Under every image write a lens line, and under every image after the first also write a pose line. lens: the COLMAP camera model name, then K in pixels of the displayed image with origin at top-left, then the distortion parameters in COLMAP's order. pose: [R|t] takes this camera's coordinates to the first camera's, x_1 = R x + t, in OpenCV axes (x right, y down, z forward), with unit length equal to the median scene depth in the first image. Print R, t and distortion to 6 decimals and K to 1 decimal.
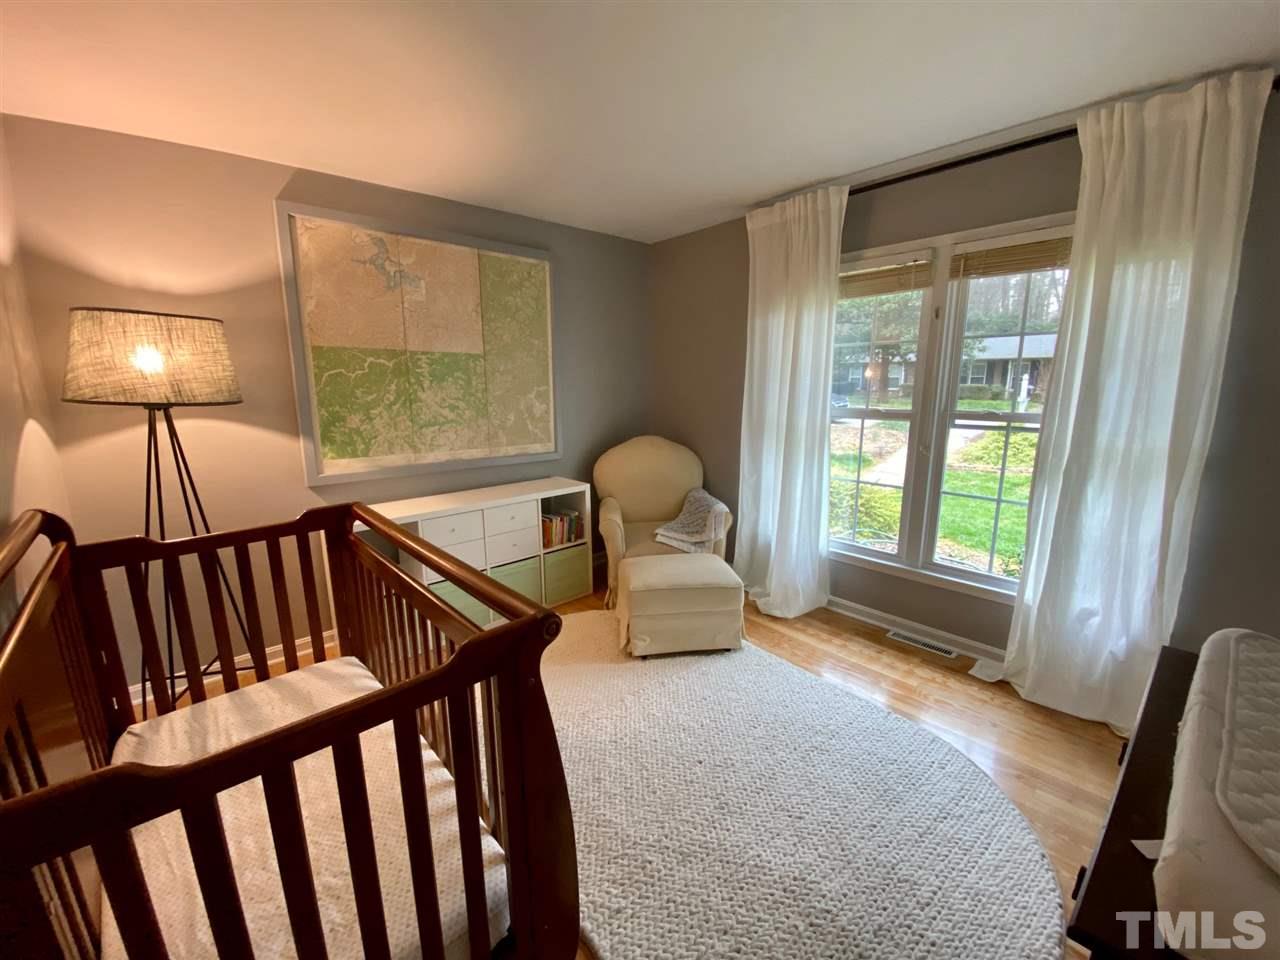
lens RADIAL K [[527.4, 0, 634.9], [0, 527.4, 485.0], [0, 0, 1]] dist [0.060992, -0.042424]
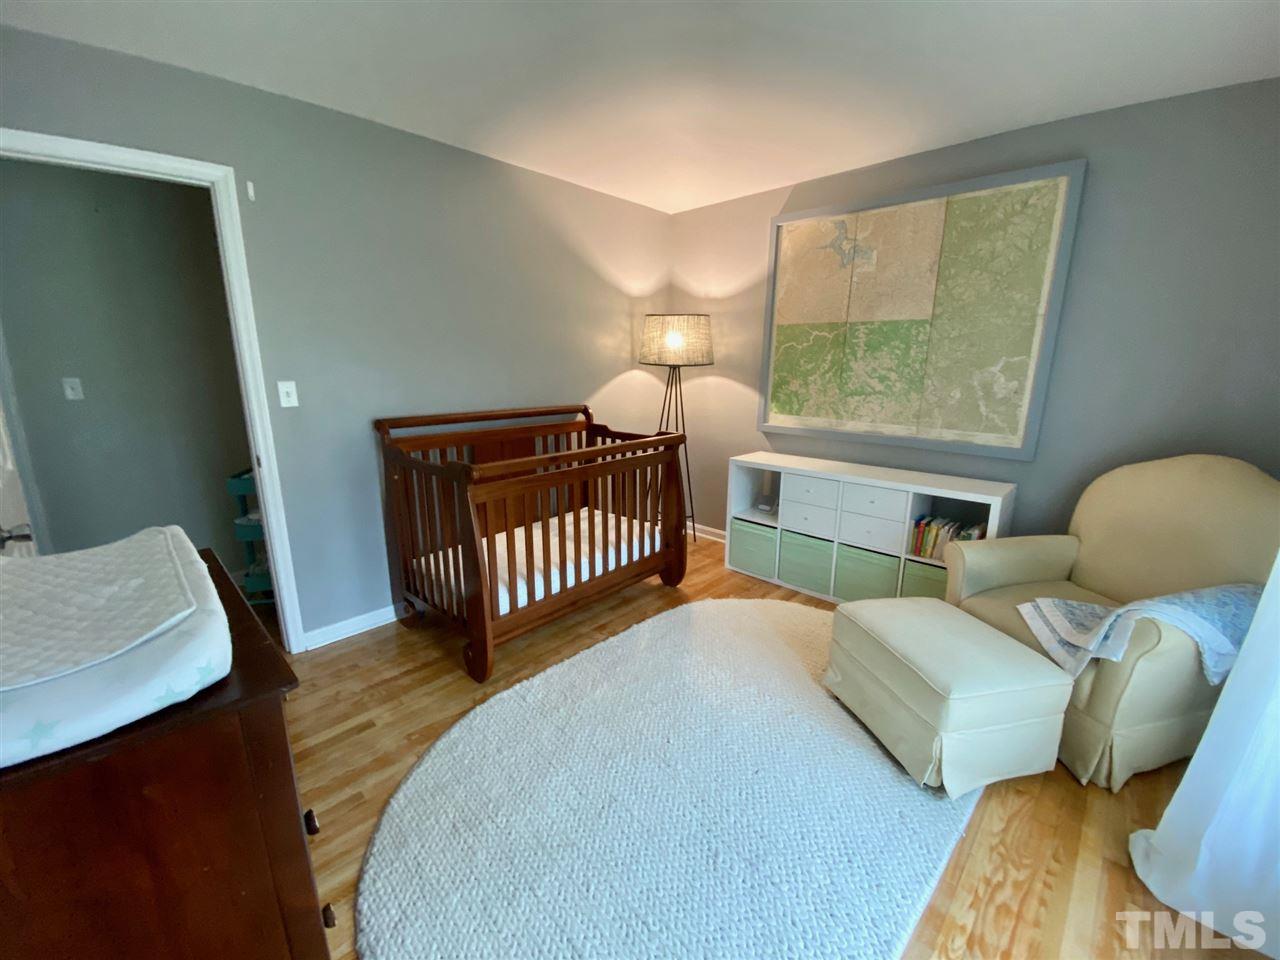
lens RADIAL K [[527.4, 0, 634.9], [0, 527.4, 485.0], [0, 0, 1]] dist [0.060992, -0.042424]
pose [[0.075688, 0.240132, -0.967785, 0.640175], [-0.194370, 0.955504, 0.221883, -0.093096], [0.978004, 0.171315, 0.118995, 0.500497]]
